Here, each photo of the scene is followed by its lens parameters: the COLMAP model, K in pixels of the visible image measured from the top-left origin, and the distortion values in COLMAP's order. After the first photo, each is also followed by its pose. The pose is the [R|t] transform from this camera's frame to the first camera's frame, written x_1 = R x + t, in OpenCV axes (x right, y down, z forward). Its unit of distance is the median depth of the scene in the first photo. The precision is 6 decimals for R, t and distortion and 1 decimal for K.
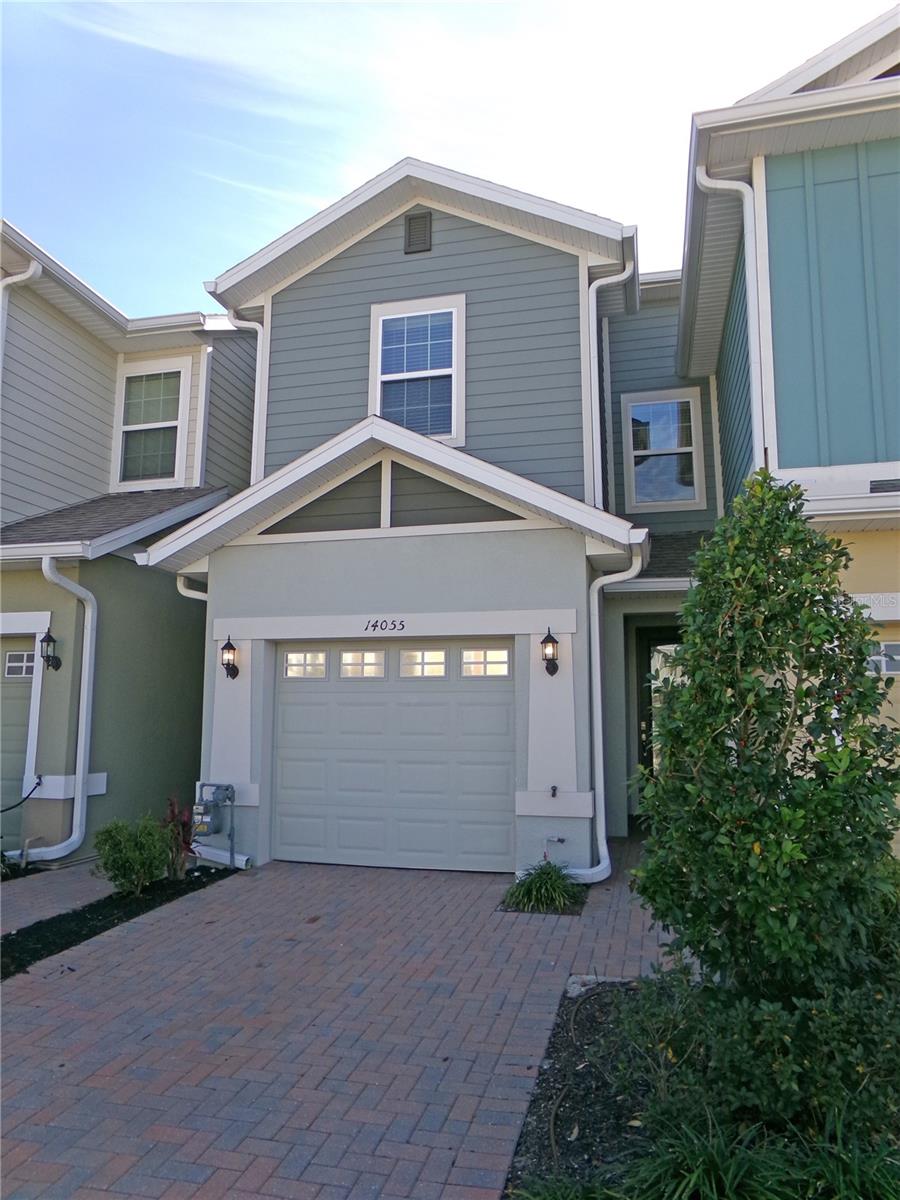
lens RADIAL K [[809.7, 0, 466.3], [0, 809.7, 605.0], [0, 0, 1]] dist [-0.022947, 0.024545]
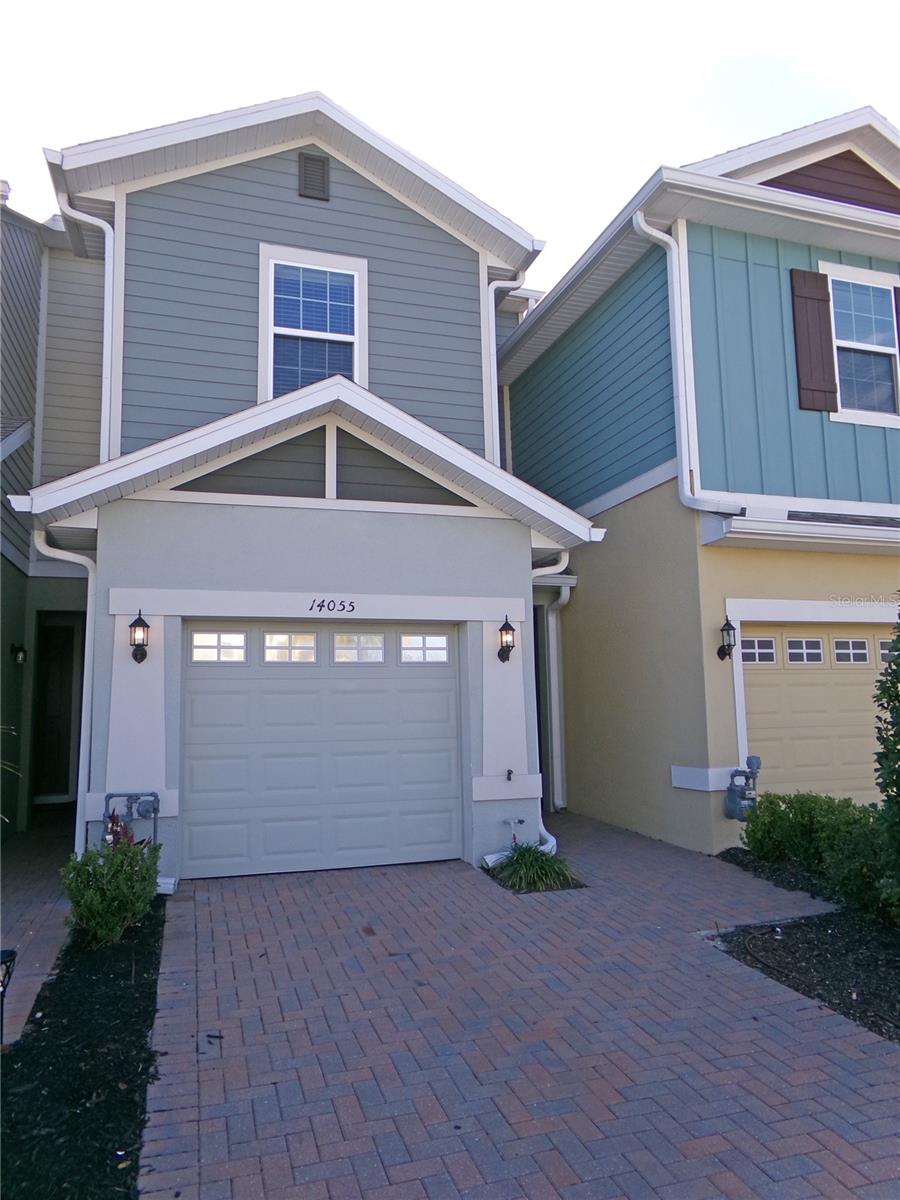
lens RADIAL K [[809.7, 0, 466.2], [0, 809.7, 603.9], [0, 0, 1]] dist [-0.022947, 0.024545]
pose [[0.853649, 0.044638, 0.518932, -0.444029], [-0.053010, 0.998593, 0.001303, 0.013475], [-0.518144, -0.028621, 0.854815, 0.139163]]
